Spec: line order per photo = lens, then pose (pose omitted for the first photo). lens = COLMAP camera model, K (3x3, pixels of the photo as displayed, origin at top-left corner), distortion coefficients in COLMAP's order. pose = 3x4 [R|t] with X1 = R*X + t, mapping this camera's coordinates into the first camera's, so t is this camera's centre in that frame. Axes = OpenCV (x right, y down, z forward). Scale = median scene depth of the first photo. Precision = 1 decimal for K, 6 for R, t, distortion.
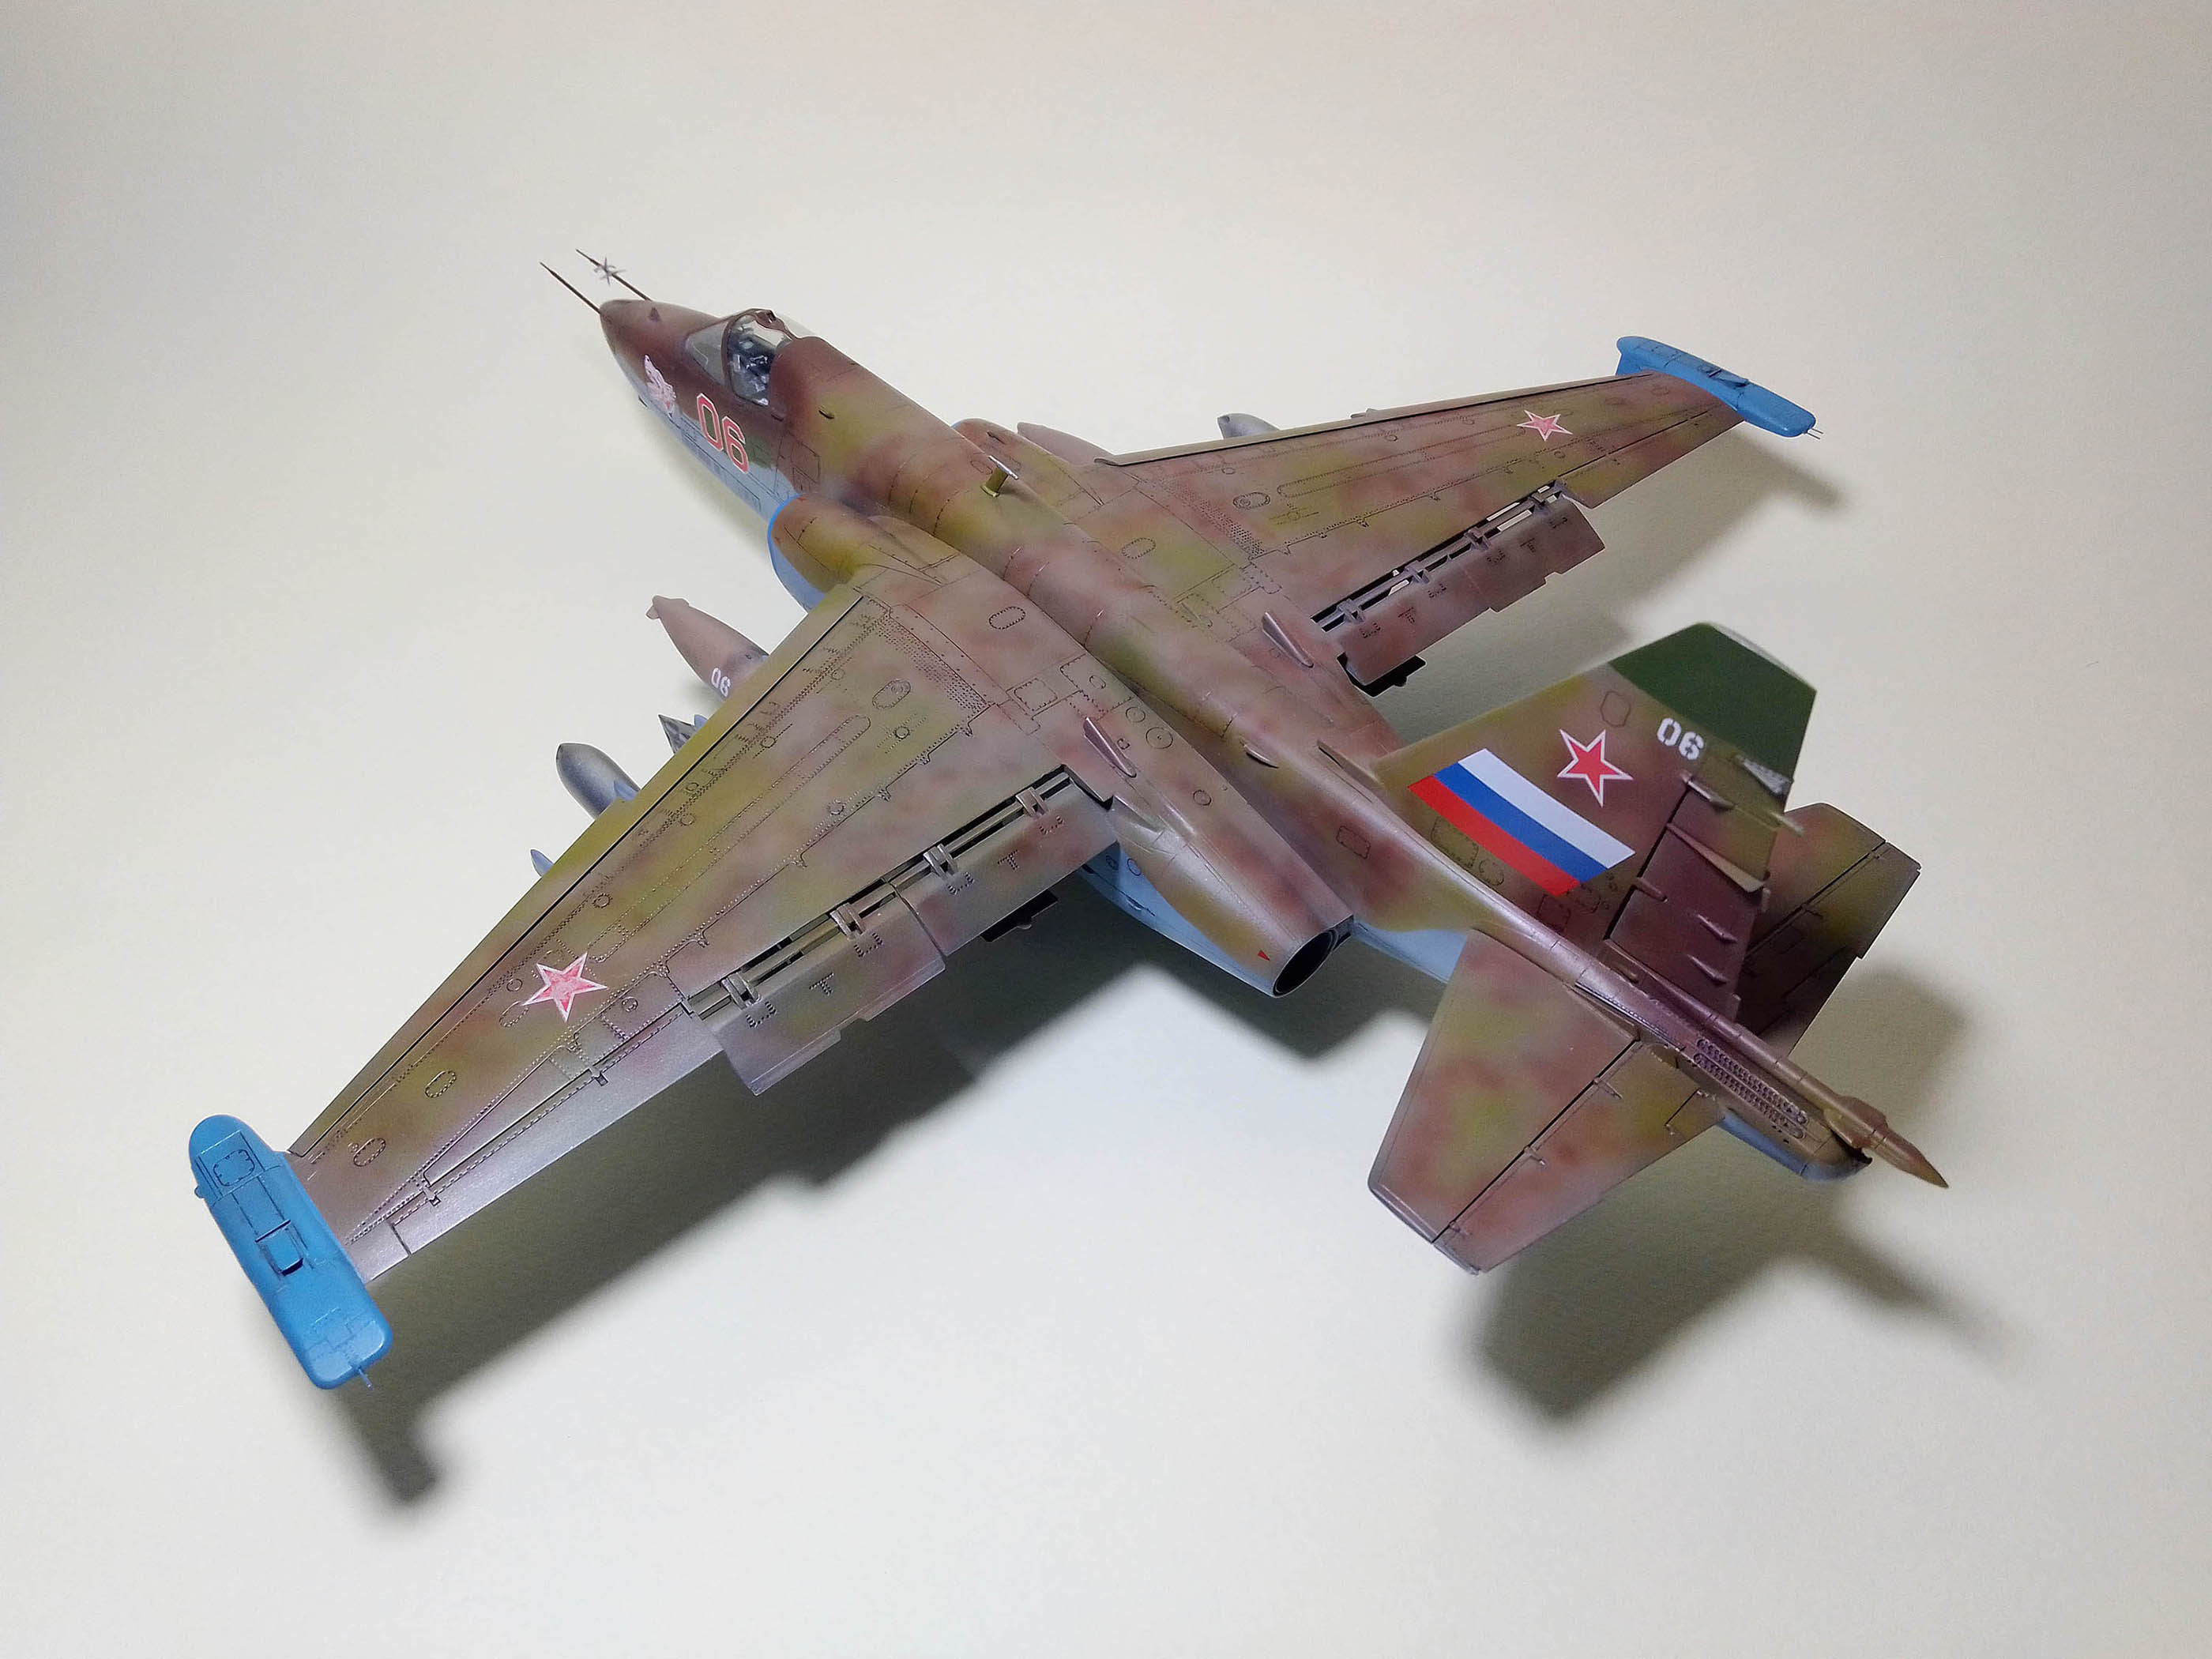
lens RADIAL K [[1680.5, 0, 1106.0], [0, 1680.5, 829.5], [0, 0, 1]] dist [0.107695, -0.213082]
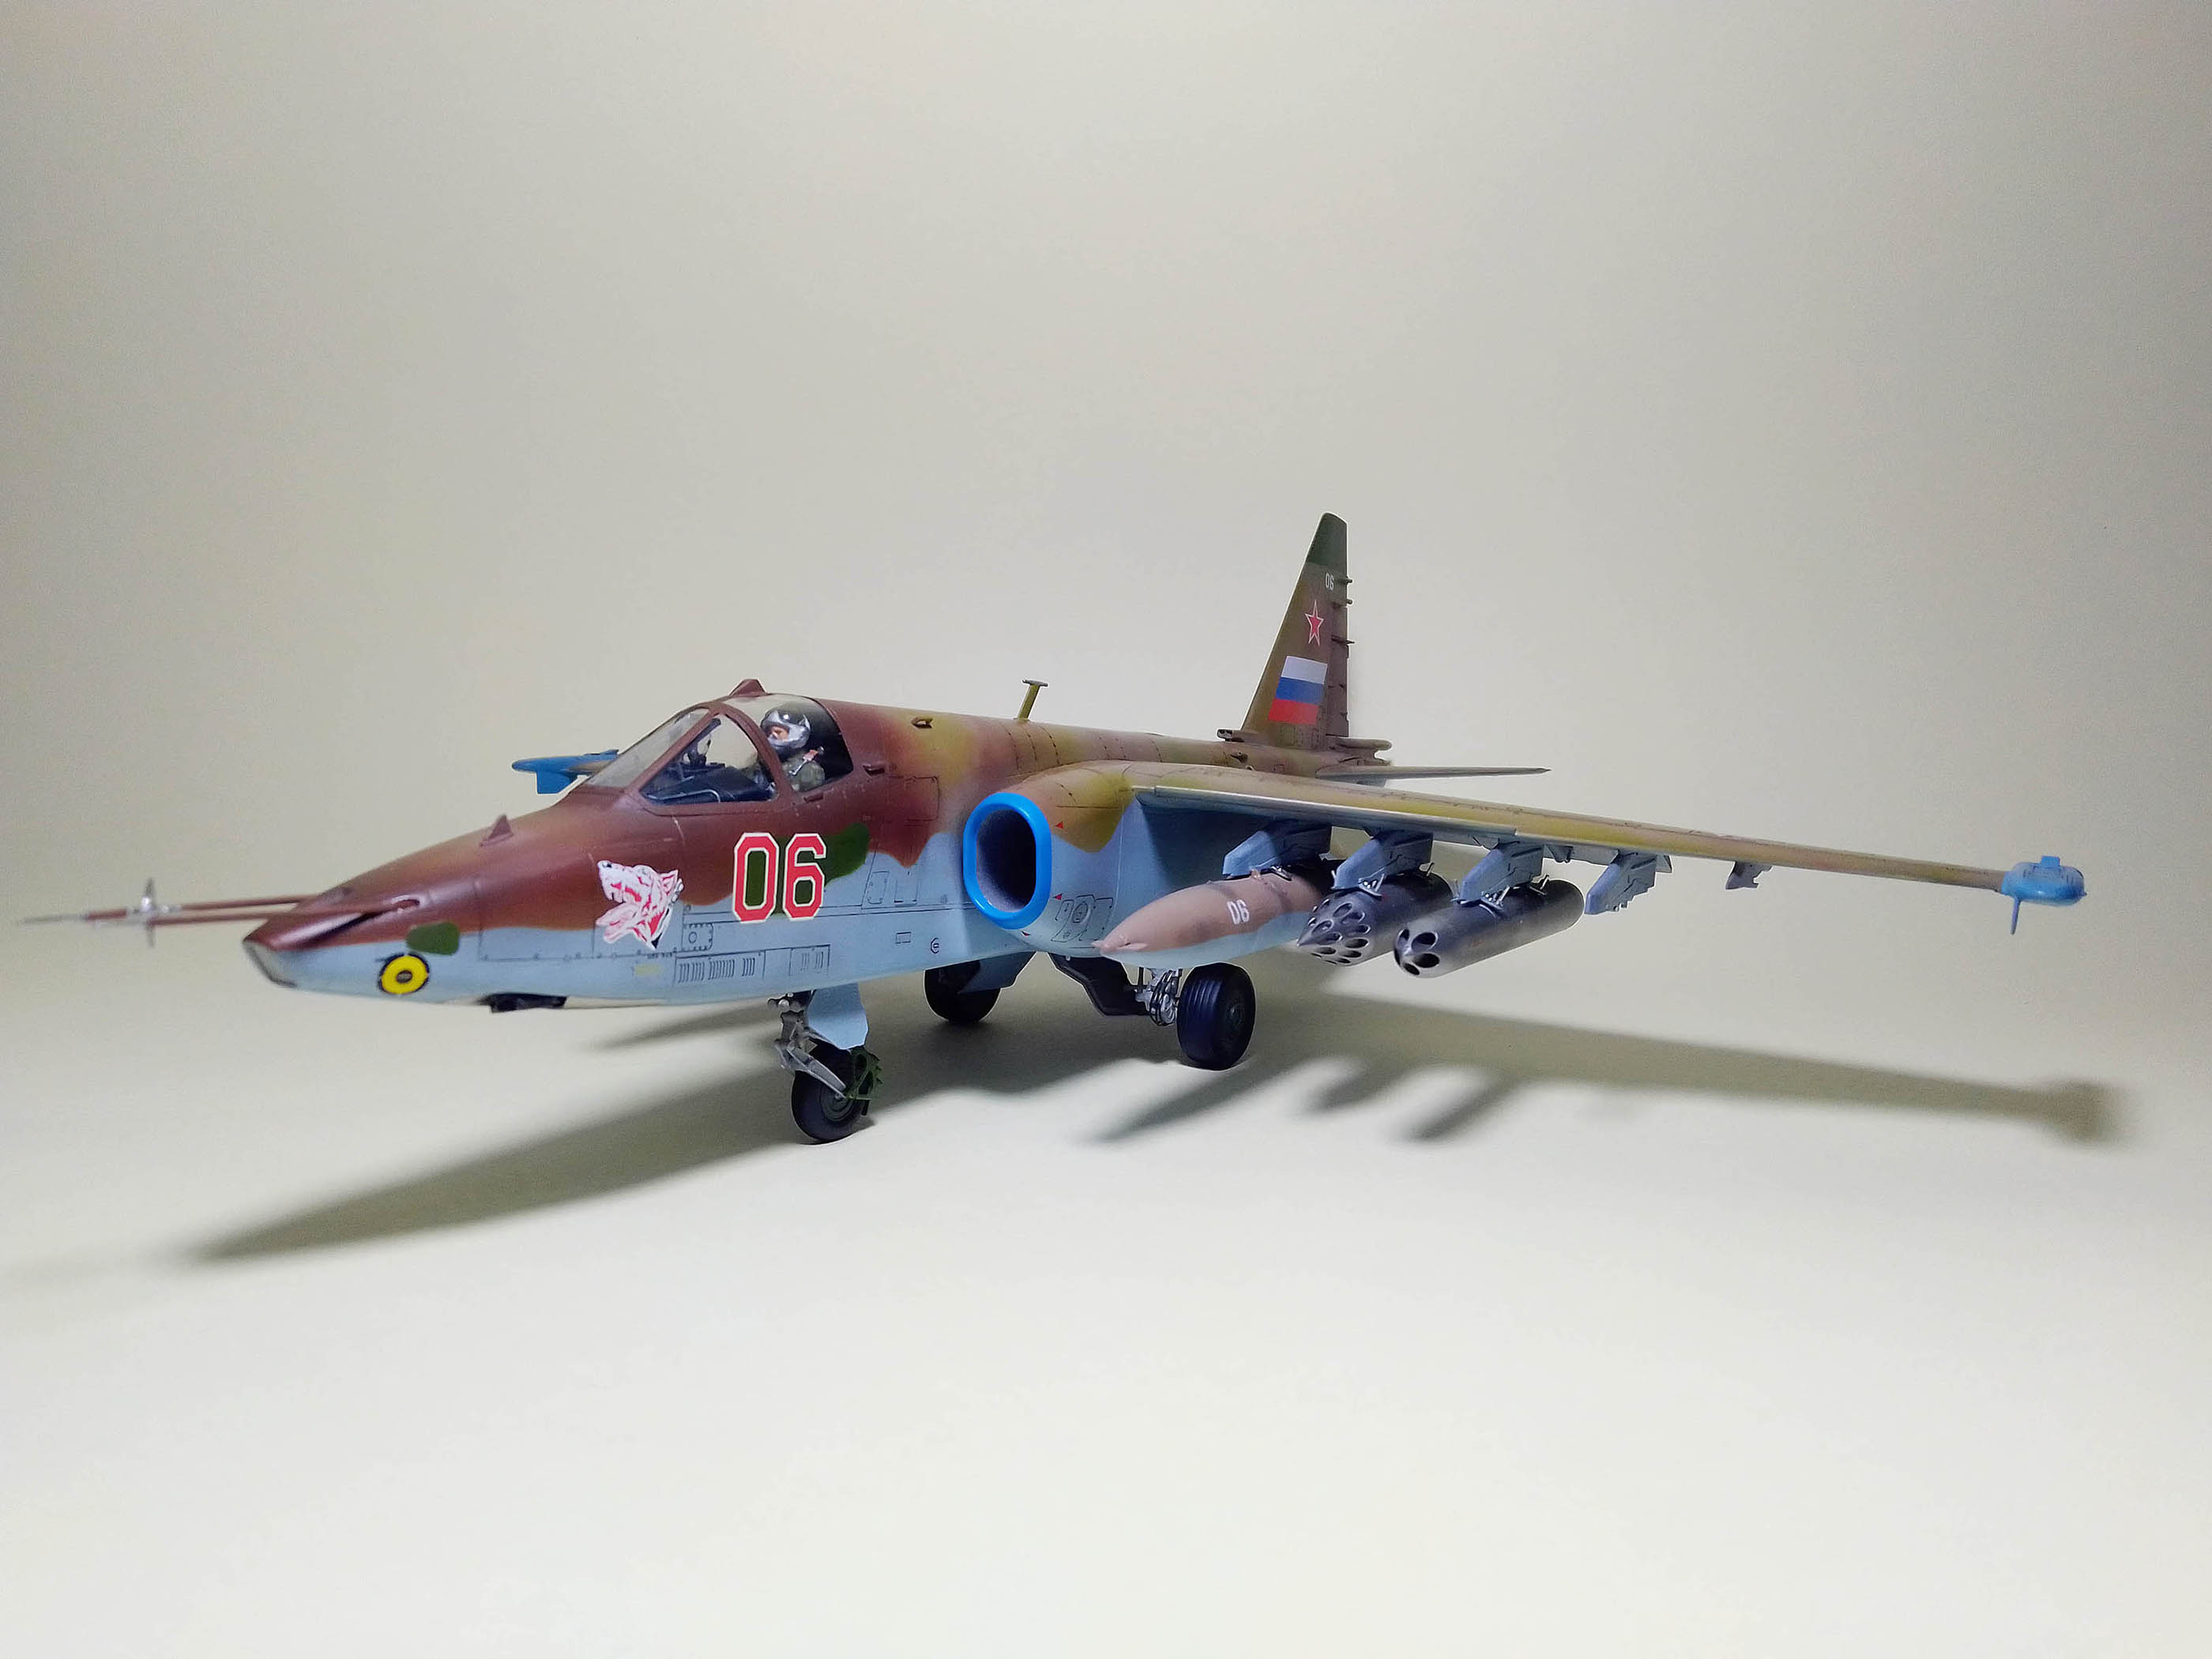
lens RADIAL K [[1680.5, 0, 1106.0], [0, 1680.5, 829.5], [0, 0, 1]] dist [0.107695, -0.213082]
pose [[-0.319696, -0.093600, 0.942886, -1.196826], [0.651607, 0.700729, 0.290496, -0.484457], [-0.687897, 0.707261, -0.163030, 1.385994]]
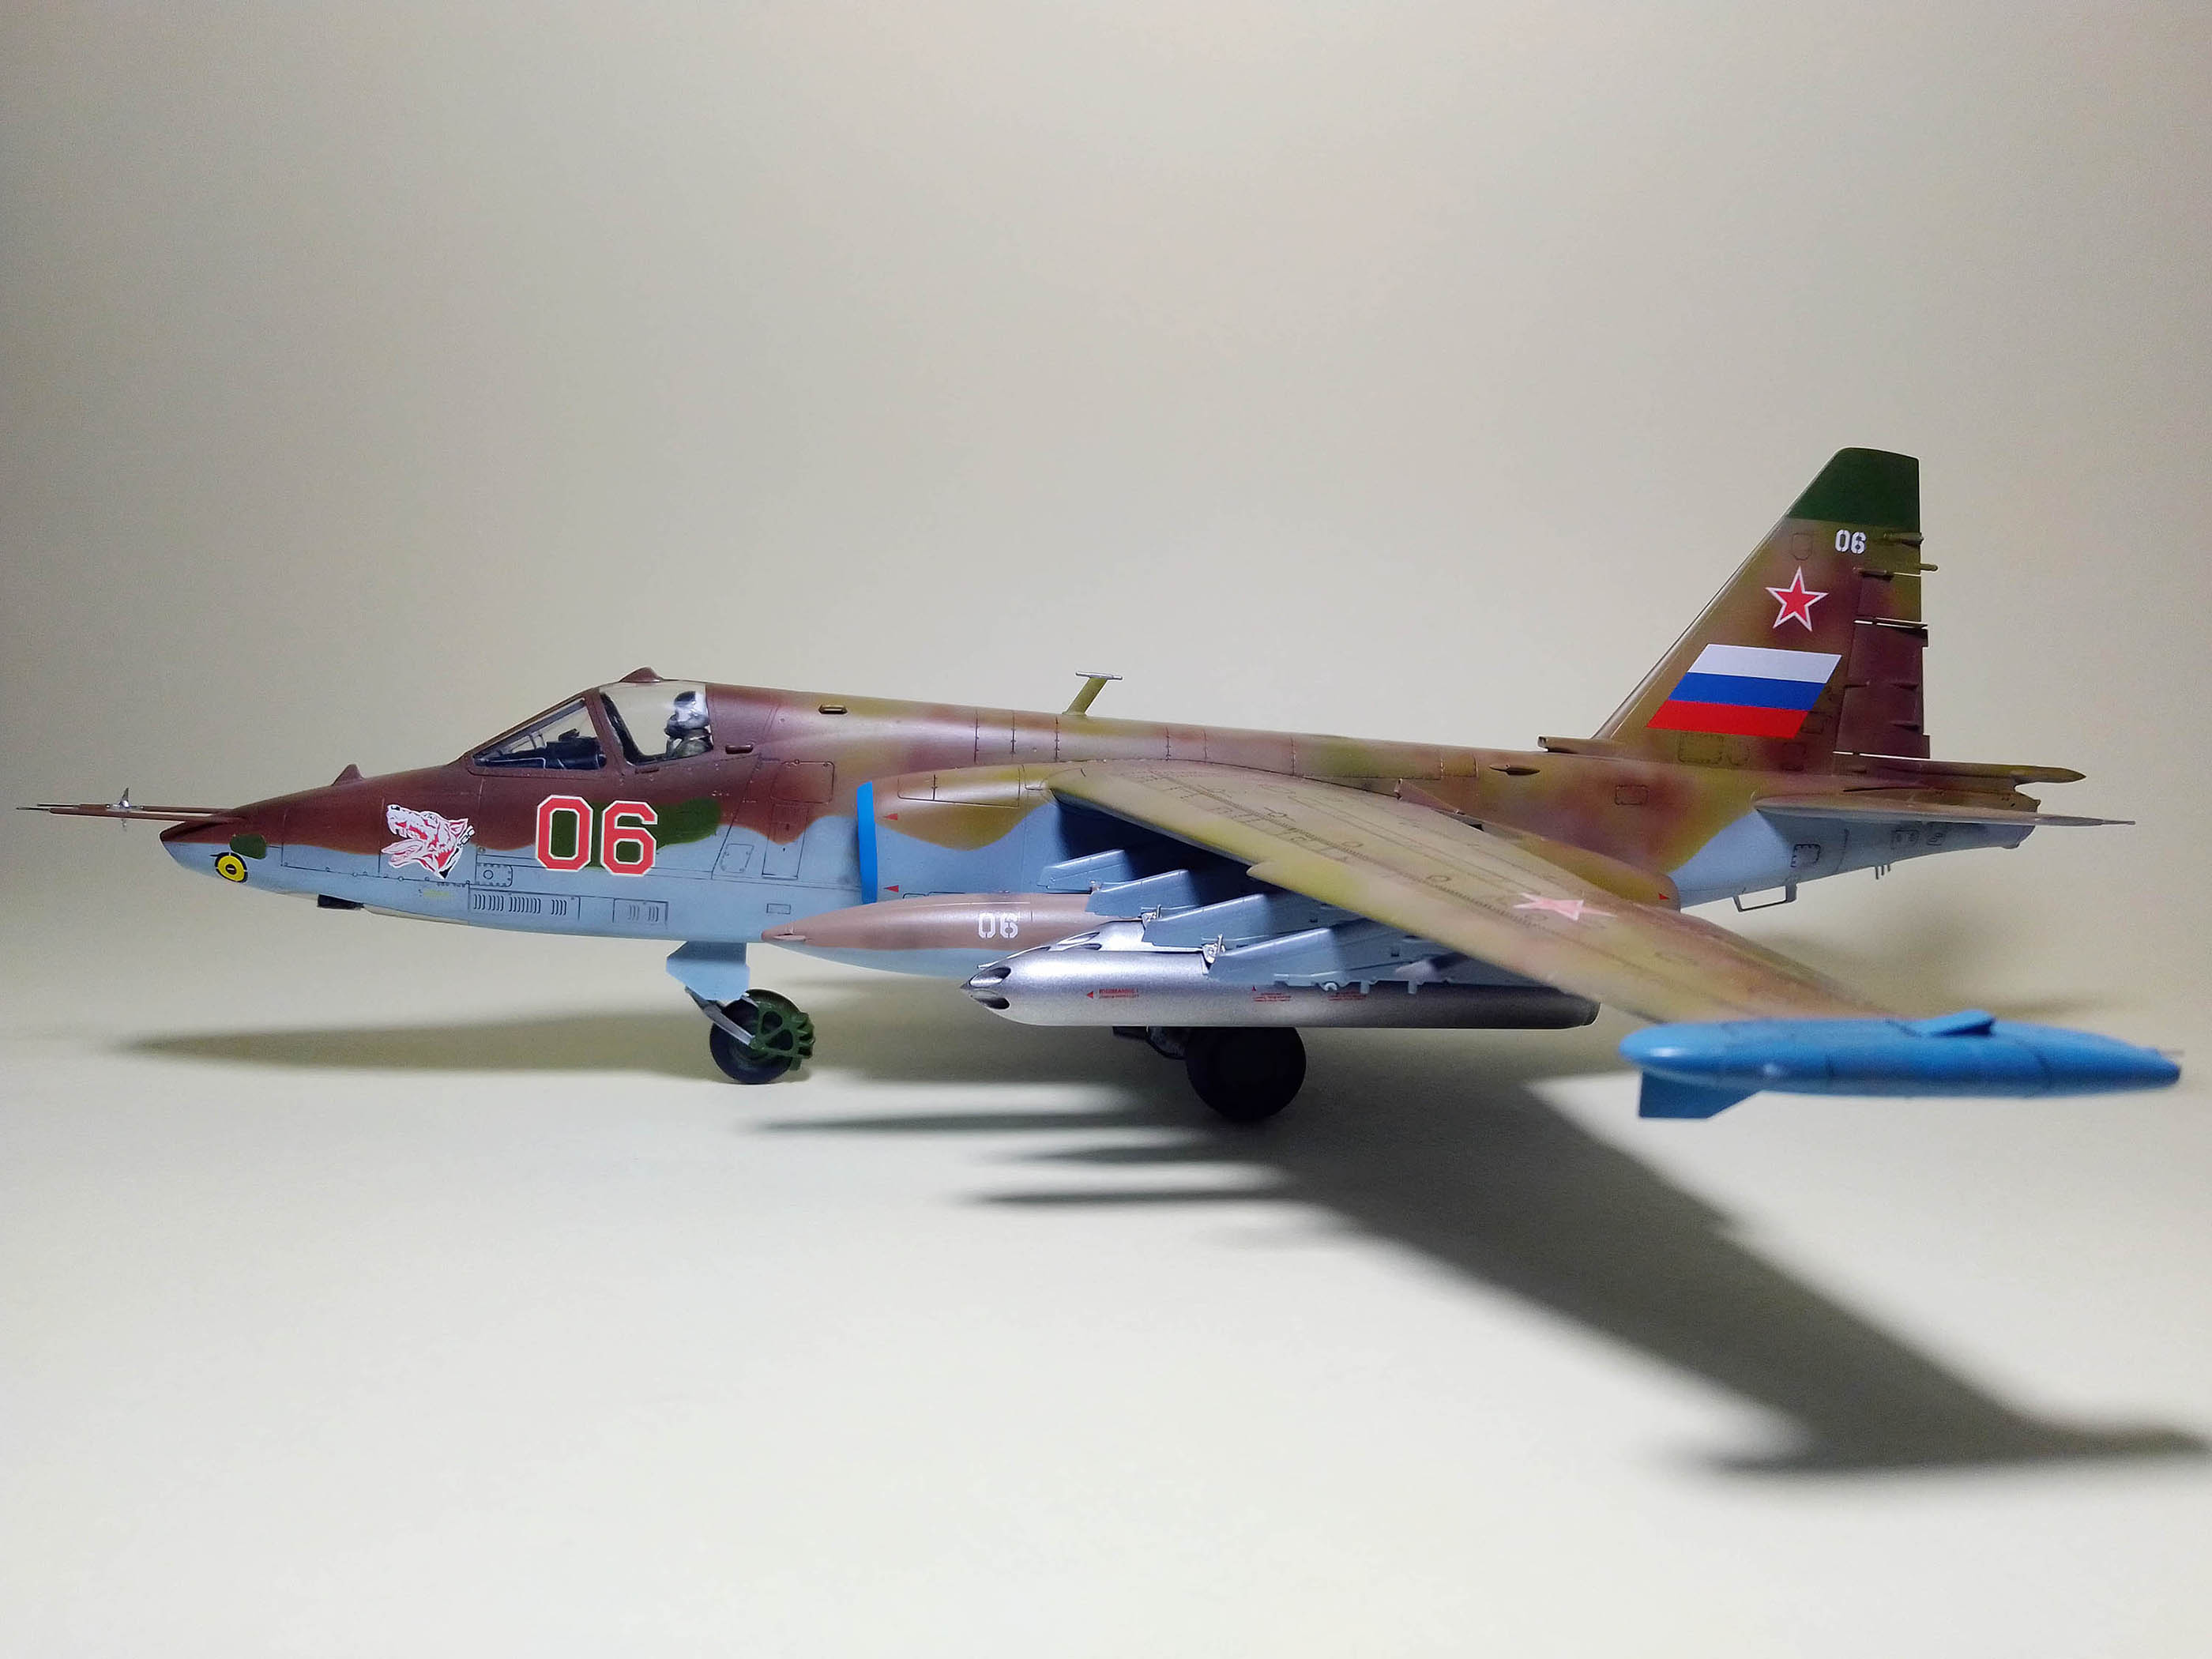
lens RADIAL K [[1680.5, 0, 1106.0], [0, 1680.5, 829.5], [0, 0, 1]] dist [0.107695, -0.213082]
pose [[0.549852, -0.080178, 0.831405, -1.001414], [0.574410, 0.758940, -0.306698, 0.172720], [-0.606396, 0.646206, 0.463360, 0.704922]]
